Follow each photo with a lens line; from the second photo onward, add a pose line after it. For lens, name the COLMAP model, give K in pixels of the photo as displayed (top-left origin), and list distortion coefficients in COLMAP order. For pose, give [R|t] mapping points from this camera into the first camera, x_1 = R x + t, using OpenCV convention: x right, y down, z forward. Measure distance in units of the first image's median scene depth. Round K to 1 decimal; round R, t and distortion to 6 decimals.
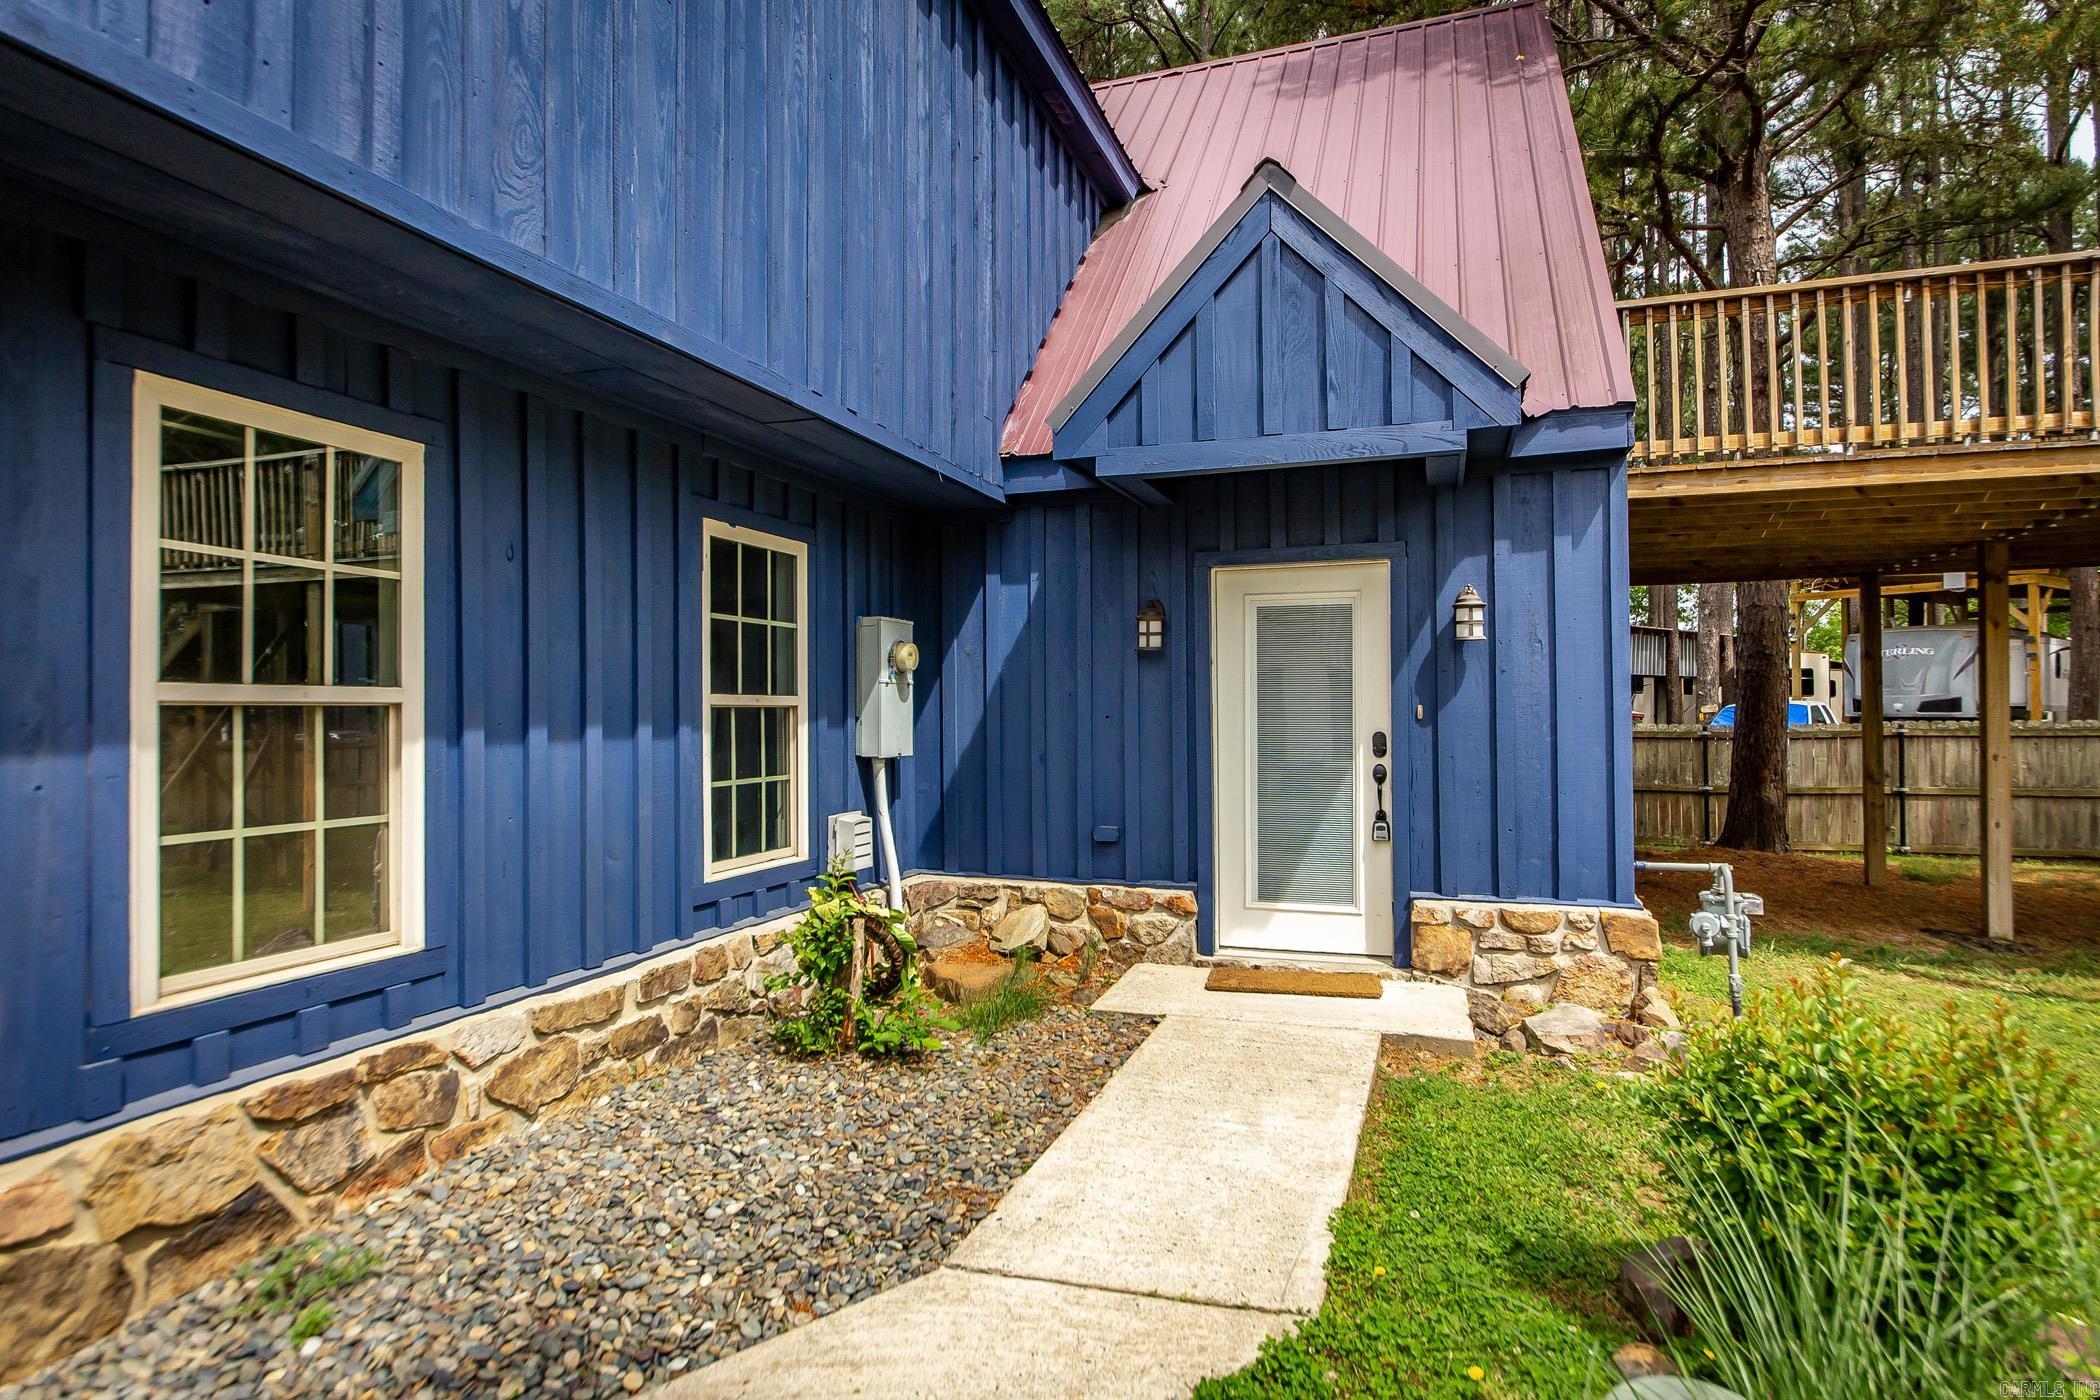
lens RADIAL K [[1161.4, 0, 1051.5], [0, 1161.4, 701.2], [0, 0, 1]] dist [-0.003618, -0.000341]
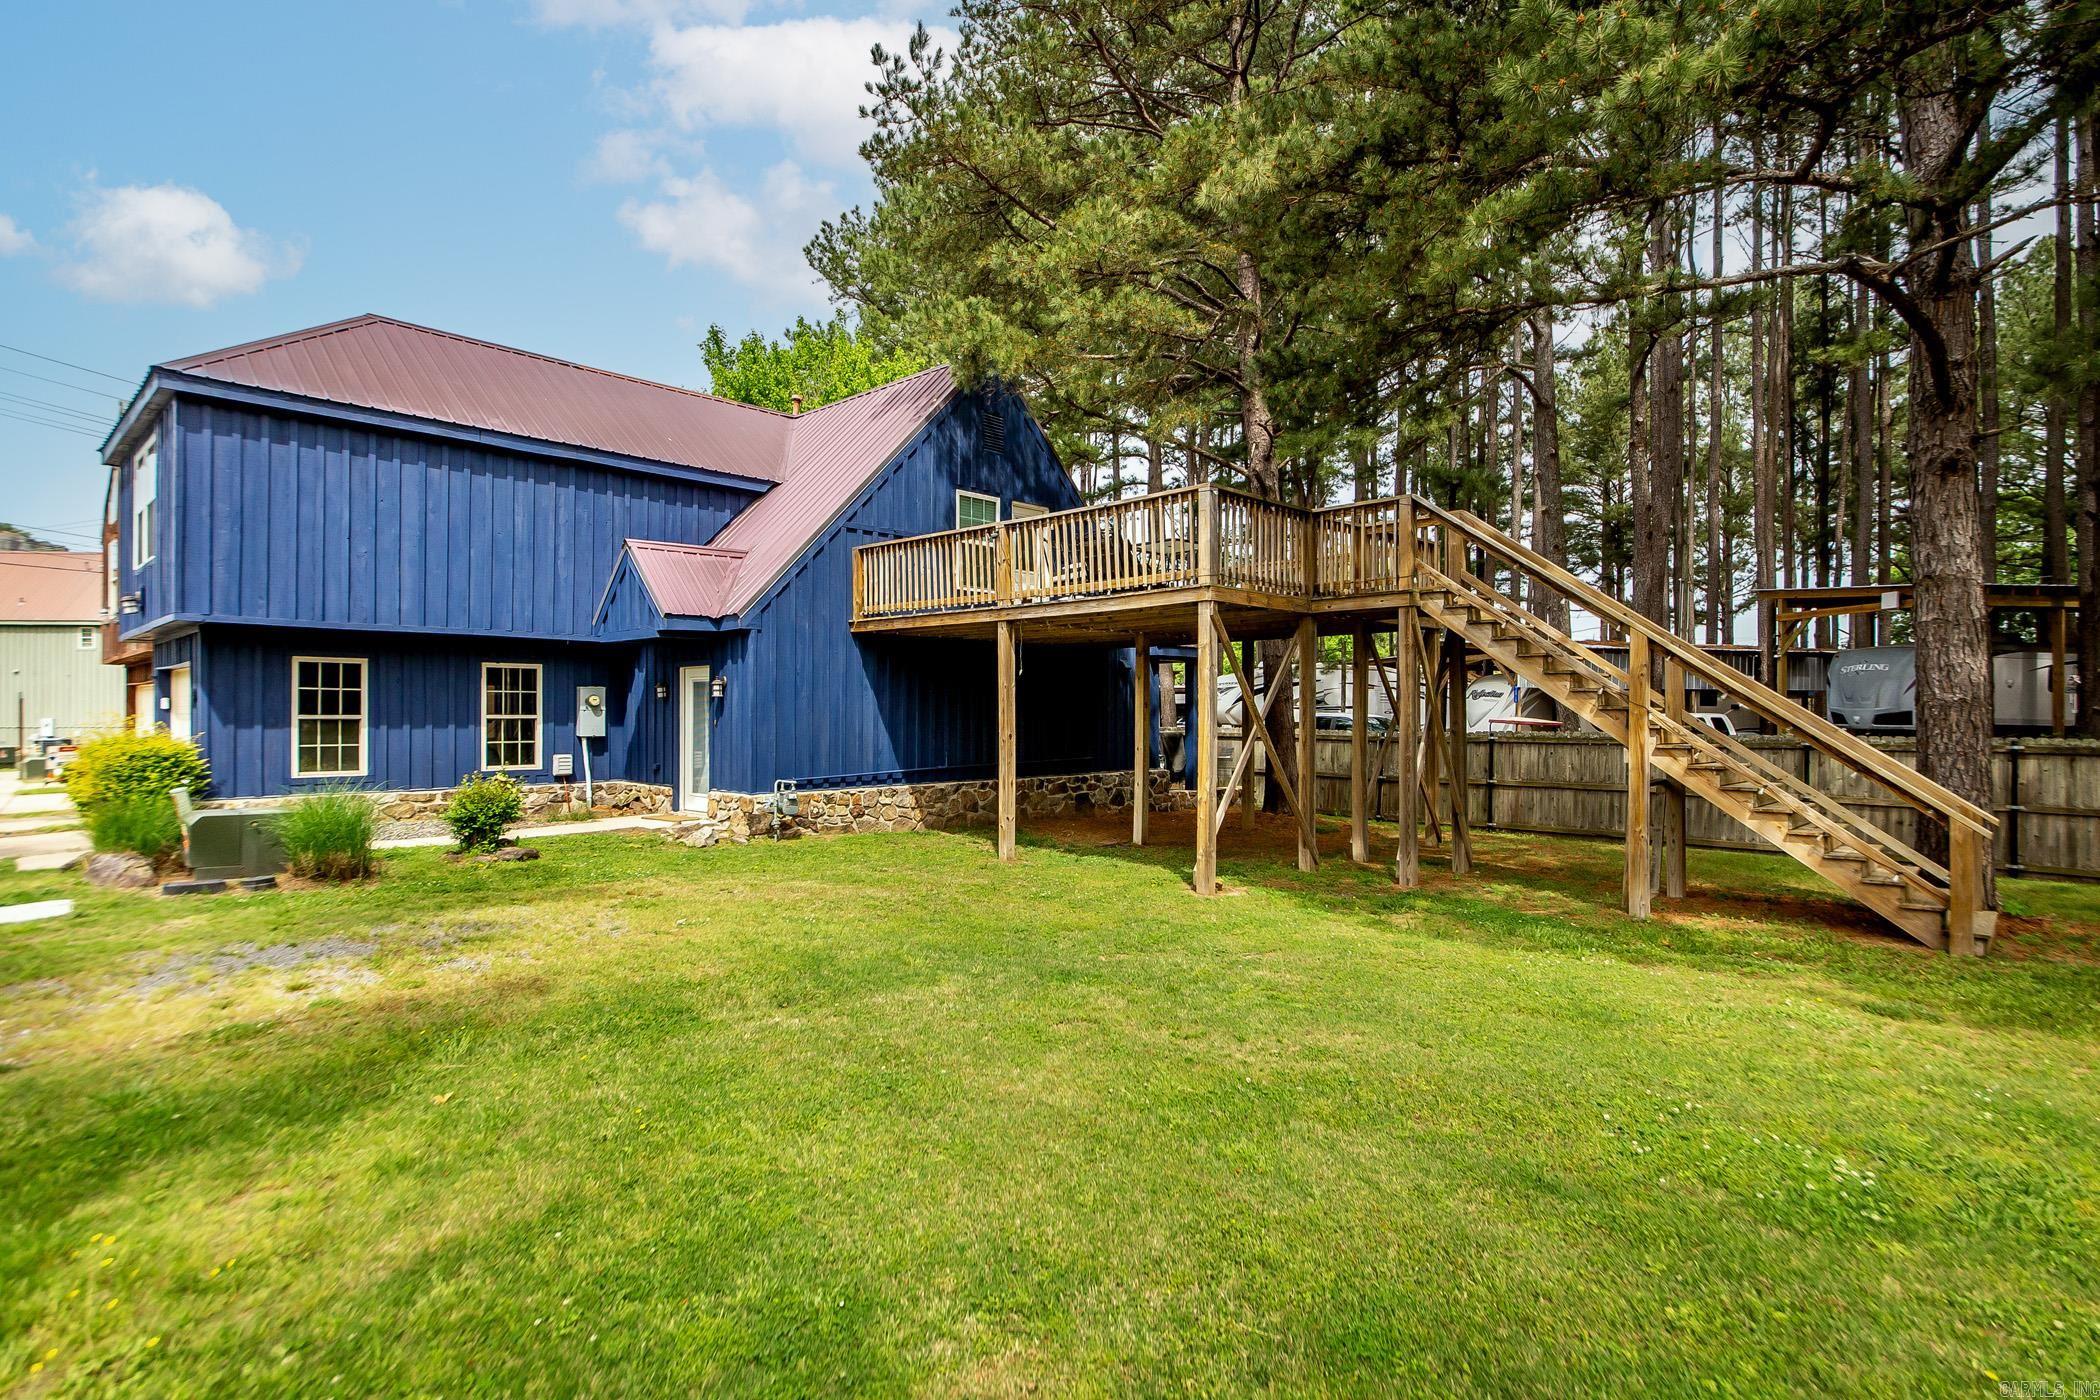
lens RADIAL K [[1071.3, 0, 1049.9], [0, 1071.3, 698.9], [0, 0, 1]] dist [0.002107, 0.000157]
pose [[0.906048, 0.003289, -0.423162, 2.128419], [-0.003456, 0.999994, 0.000372, -0.051328], [0.423161, 0.001125, 0.906054, -0.955788]]
